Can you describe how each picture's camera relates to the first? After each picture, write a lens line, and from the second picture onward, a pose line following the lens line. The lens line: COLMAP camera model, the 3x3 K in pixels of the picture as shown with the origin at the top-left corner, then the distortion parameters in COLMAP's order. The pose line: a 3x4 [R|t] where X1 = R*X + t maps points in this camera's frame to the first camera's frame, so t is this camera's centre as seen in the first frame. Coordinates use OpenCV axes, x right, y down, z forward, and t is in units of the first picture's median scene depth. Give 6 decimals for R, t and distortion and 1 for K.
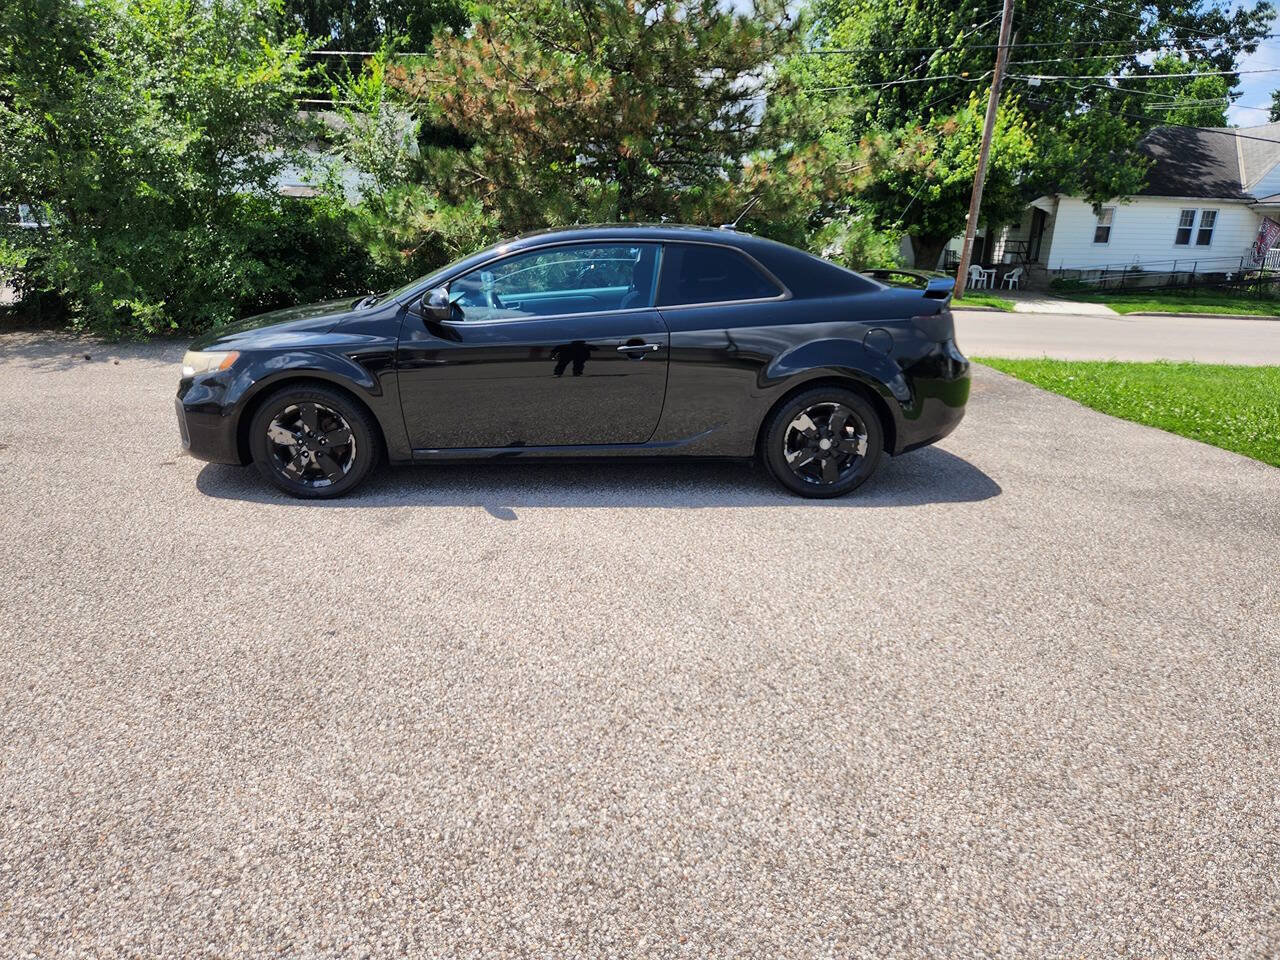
lens RADIAL K [[863.0, 0, 633.1], [0, 863.0, 478.0], [0, 0, 1]] dist [0.068459, -0.062761]
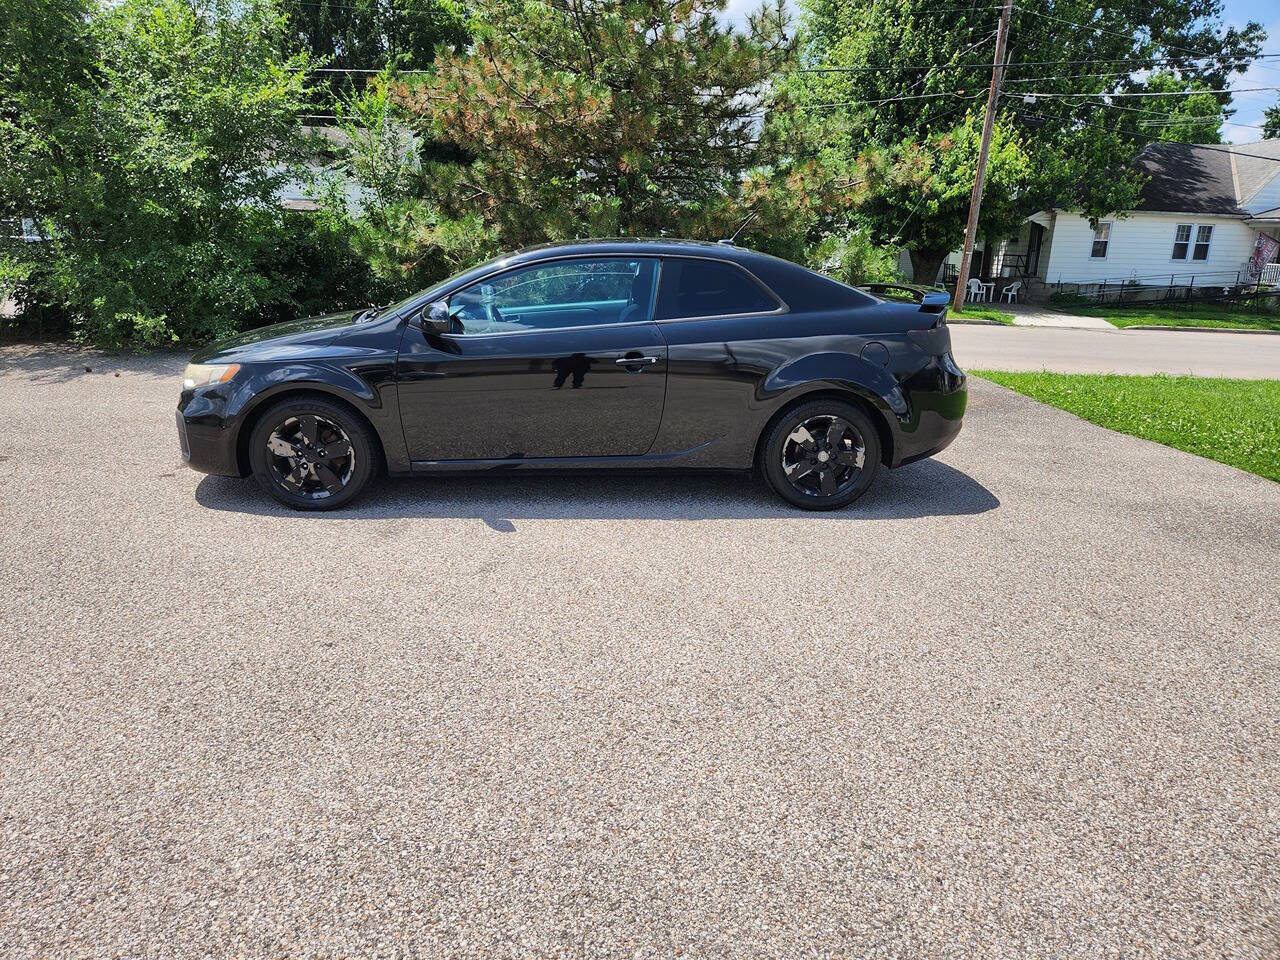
lens RADIAL K [[872.9, 0, 635.2], [0, 872.9, 460.2], [0, 0, 1]] dist [0.060396, -0.060680]
pose [[0.999996, 0.001418, 0.002405, 0.001415], [-0.001335, 0.999405, -0.034470, 0.000250], [-0.002453, 0.034467, 0.999403, -0.010480]]
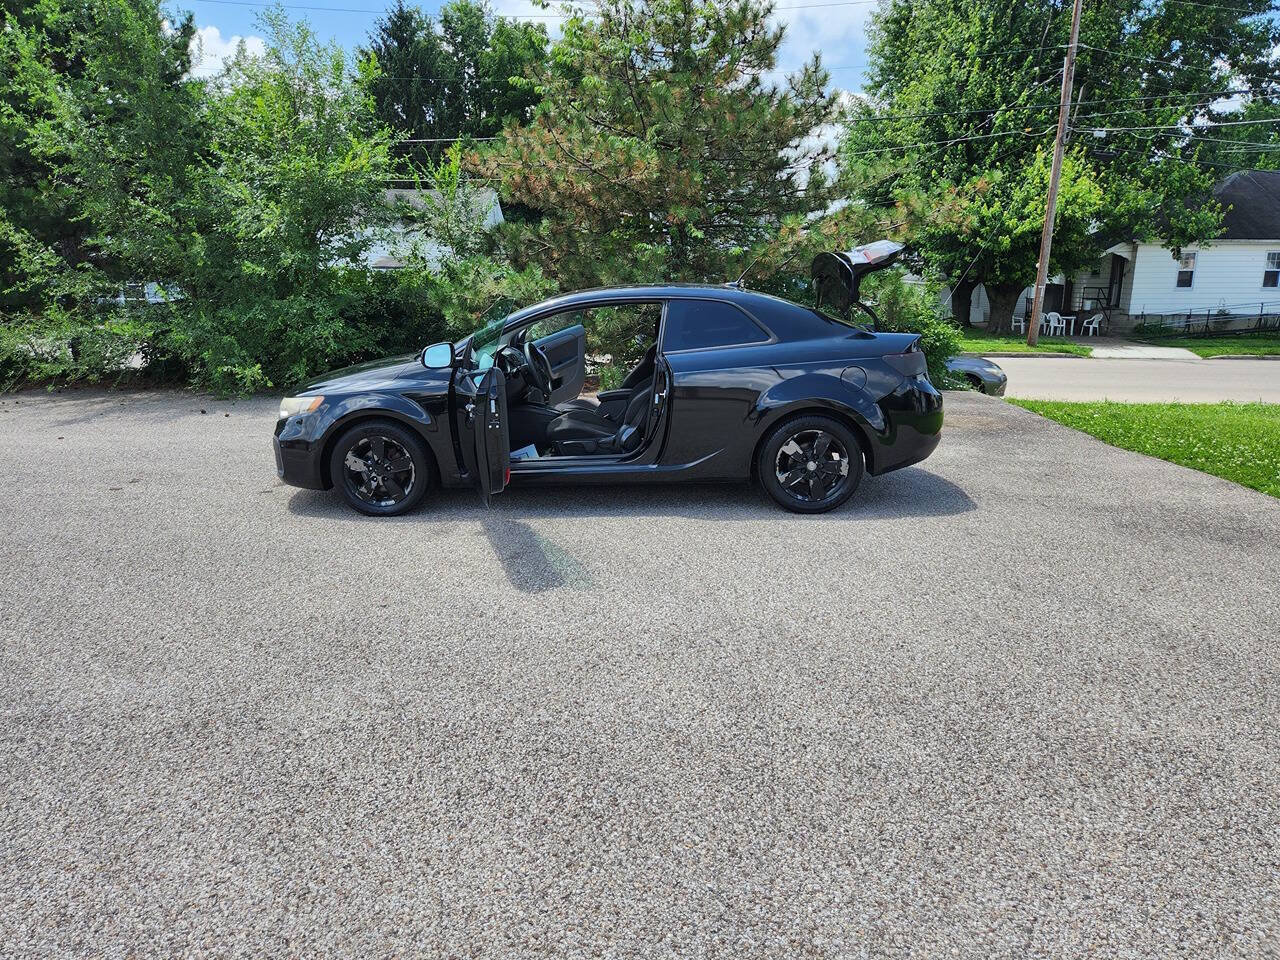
lens RADIAL K [[910.3, 0, 669.7], [0, 910.3, 474.3], [0, 0, 1]] dist [0.069542, -0.079986]
pose [[0.996862, -0.012945, -0.078089, 0.104464], [0.006935, 0.997026, -0.076755, 0.052409], [0.078850, 0.075973, 0.993987, -0.186218]]
